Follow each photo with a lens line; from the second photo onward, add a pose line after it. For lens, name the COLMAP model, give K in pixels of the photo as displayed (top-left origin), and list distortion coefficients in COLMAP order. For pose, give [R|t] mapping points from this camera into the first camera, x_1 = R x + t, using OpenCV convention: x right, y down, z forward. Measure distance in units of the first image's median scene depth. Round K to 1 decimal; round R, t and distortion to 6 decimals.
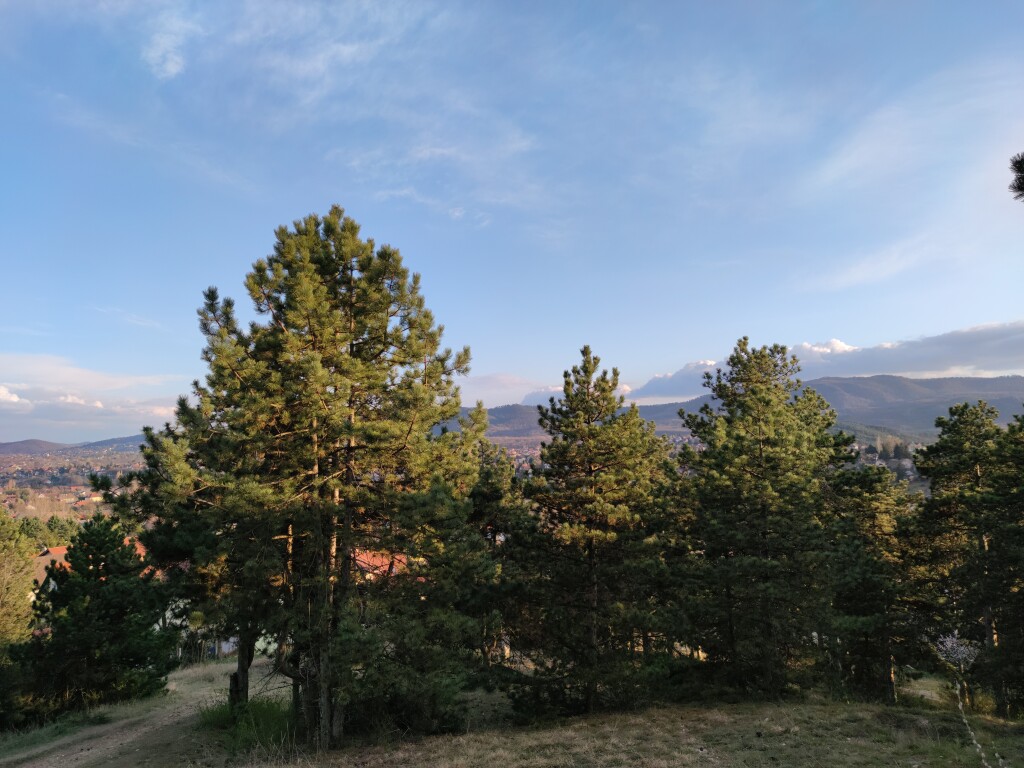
lens RADIAL K [[734.7, 0, 489.2], [0, 734.7, 388.2], [0, 0, 1]] dist [0.104773, -0.098094]
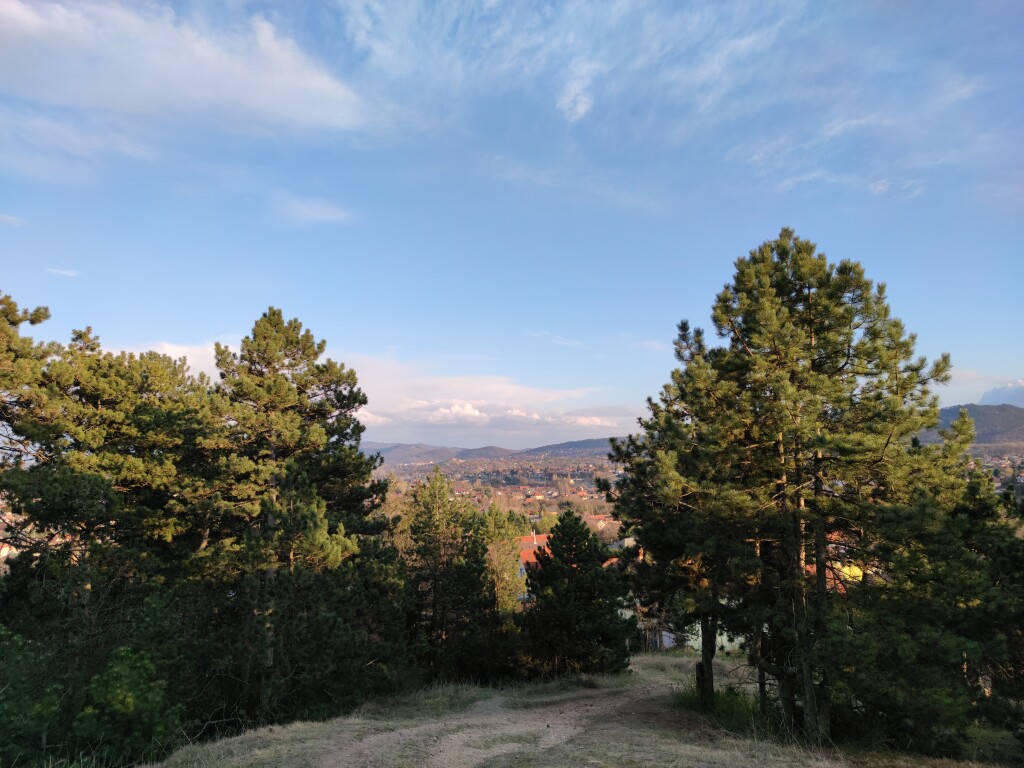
lens RADIAL K [[734.7, 0, 489.2], [0, 734.7, 388.2], [0, 0, 1]] dist [0.104773, -0.098094]
pose [[0.861021, -0.044723, -0.506598, -0.046508], [0.040509, 0.998992, -0.019342, -0.016885], [0.506953, -0.003868, 0.861965, -0.132984]]
